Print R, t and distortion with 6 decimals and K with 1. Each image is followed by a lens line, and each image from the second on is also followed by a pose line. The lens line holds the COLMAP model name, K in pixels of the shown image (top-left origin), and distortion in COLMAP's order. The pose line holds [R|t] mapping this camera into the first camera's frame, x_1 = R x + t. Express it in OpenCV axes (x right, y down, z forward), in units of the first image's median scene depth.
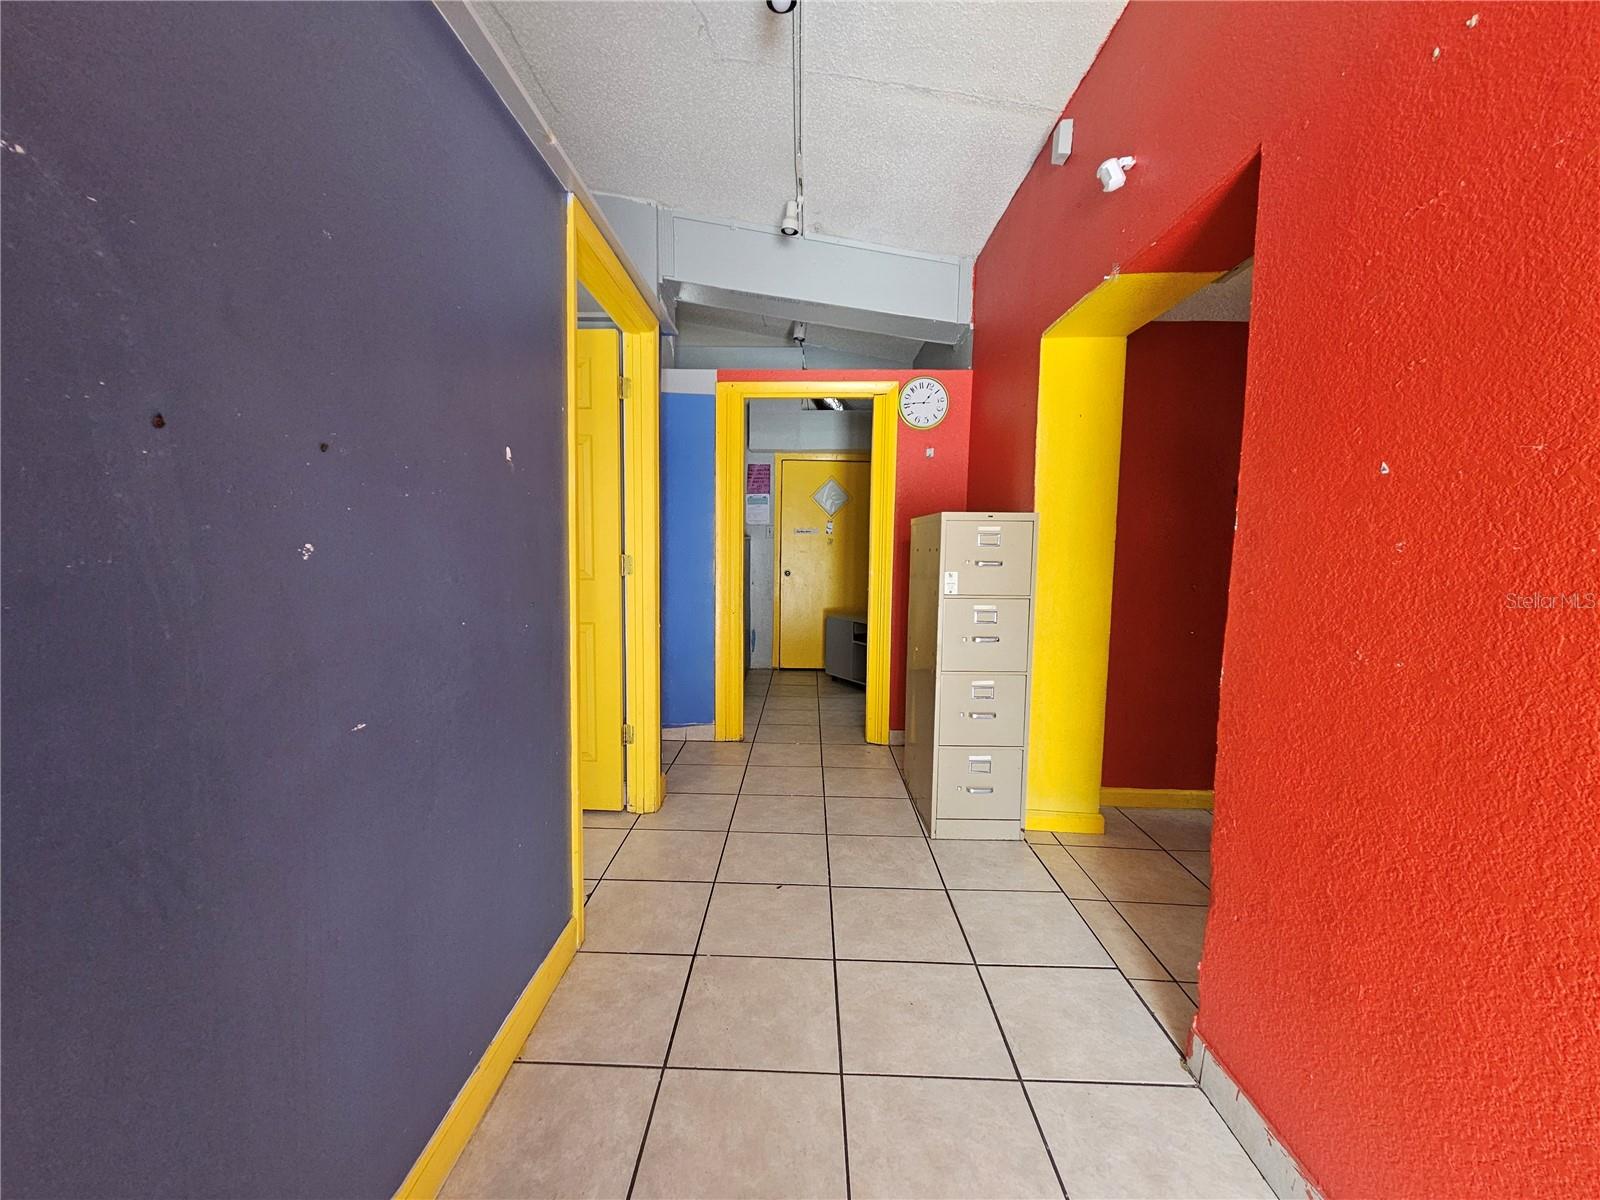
lens RADIAL K [[654.6, 0, 788.8], [0, 654.6, 597.7], [0, 0, 1]] dist [-0.000470, 0.000228]
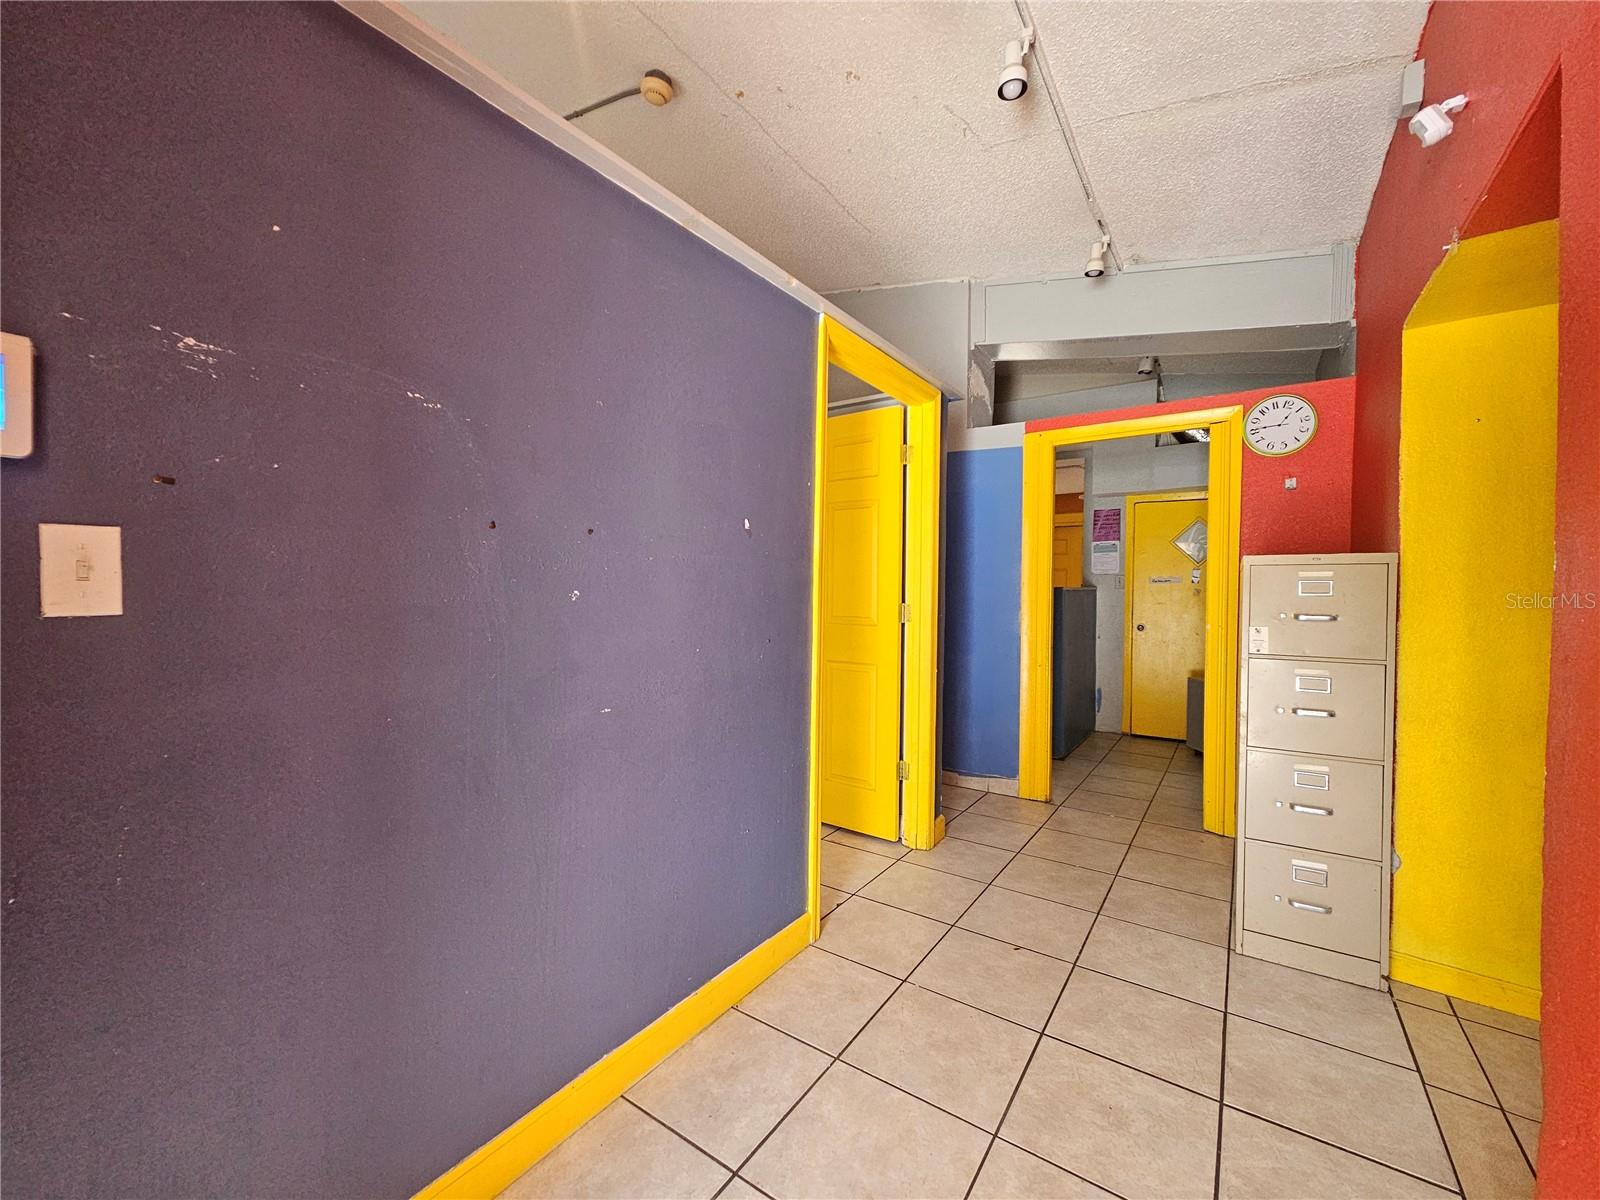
lens RADIAL K [[654.6, 0, 788.8], [0, 654.6, 597.7], [0, 0, 1]] dist [-0.000470, 0.000228]
pose [[0.836485, 0.003546, -0.547978, 0.142079], [-0.046761, 0.996794, -0.064929, 0.003817], [0.545991, 0.079936, 0.833969, -0.016328]]
